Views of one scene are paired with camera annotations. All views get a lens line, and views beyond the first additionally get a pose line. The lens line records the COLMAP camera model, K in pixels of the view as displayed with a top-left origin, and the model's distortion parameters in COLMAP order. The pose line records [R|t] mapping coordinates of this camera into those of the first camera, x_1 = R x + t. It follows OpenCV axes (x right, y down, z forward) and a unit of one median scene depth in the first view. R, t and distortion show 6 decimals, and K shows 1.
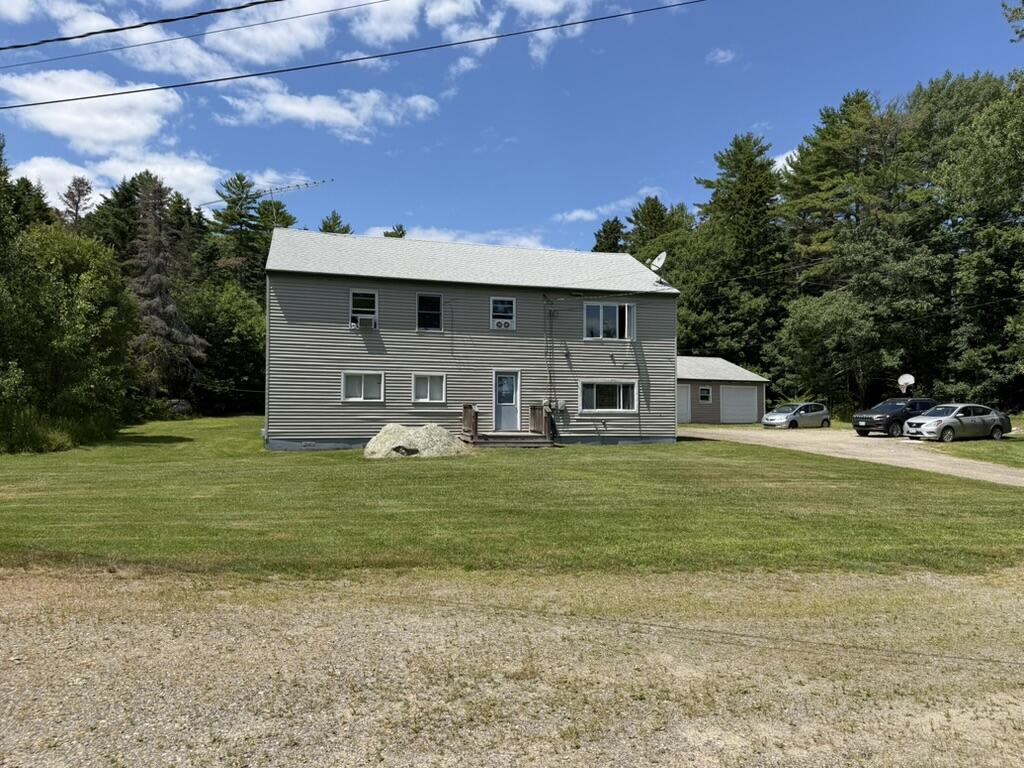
lens RADIAL K [[714.8, 0, 512.0], [0, 714.8, 384.0], [0, 0, 1]] dist [0.119612, -0.177566]
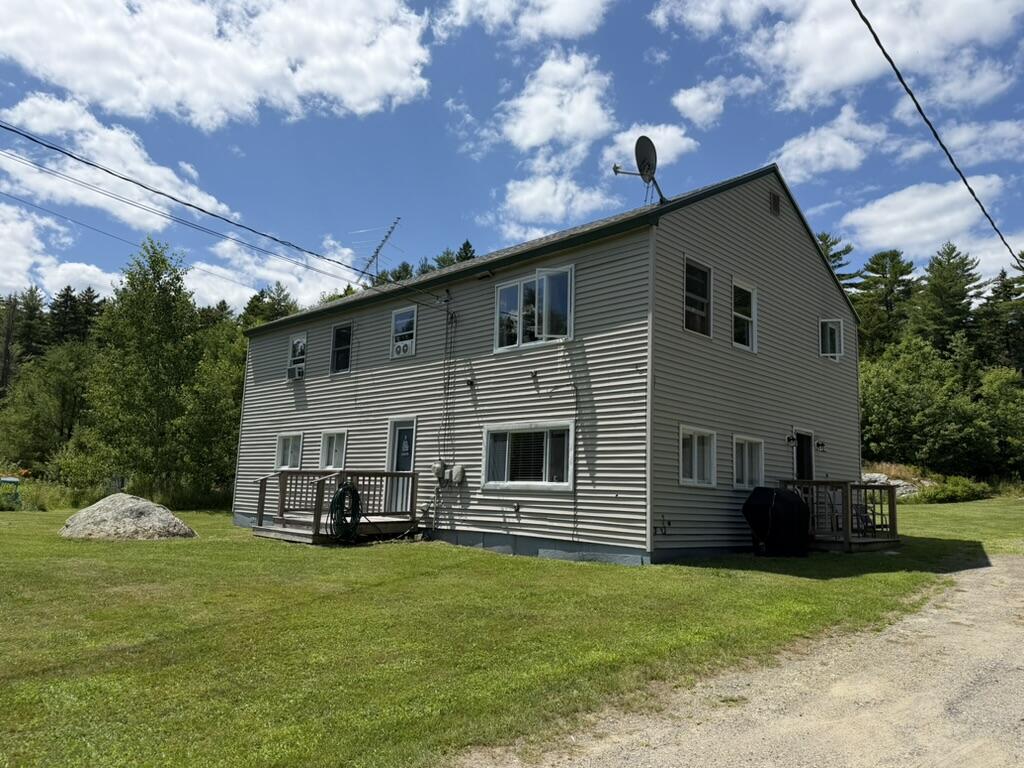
lens RADIAL K [[714.8, 0, 512.0], [0, 714.8, 384.0], [0, 0, 1]] dist [0.119612, -0.177566]
pose [[0.492412, -0.120513, -0.861978, 0.572787], [-0.000407, 0.990336, -0.138691, 0.037210], [0.870362, 0.068644, 0.487604, 0.744704]]
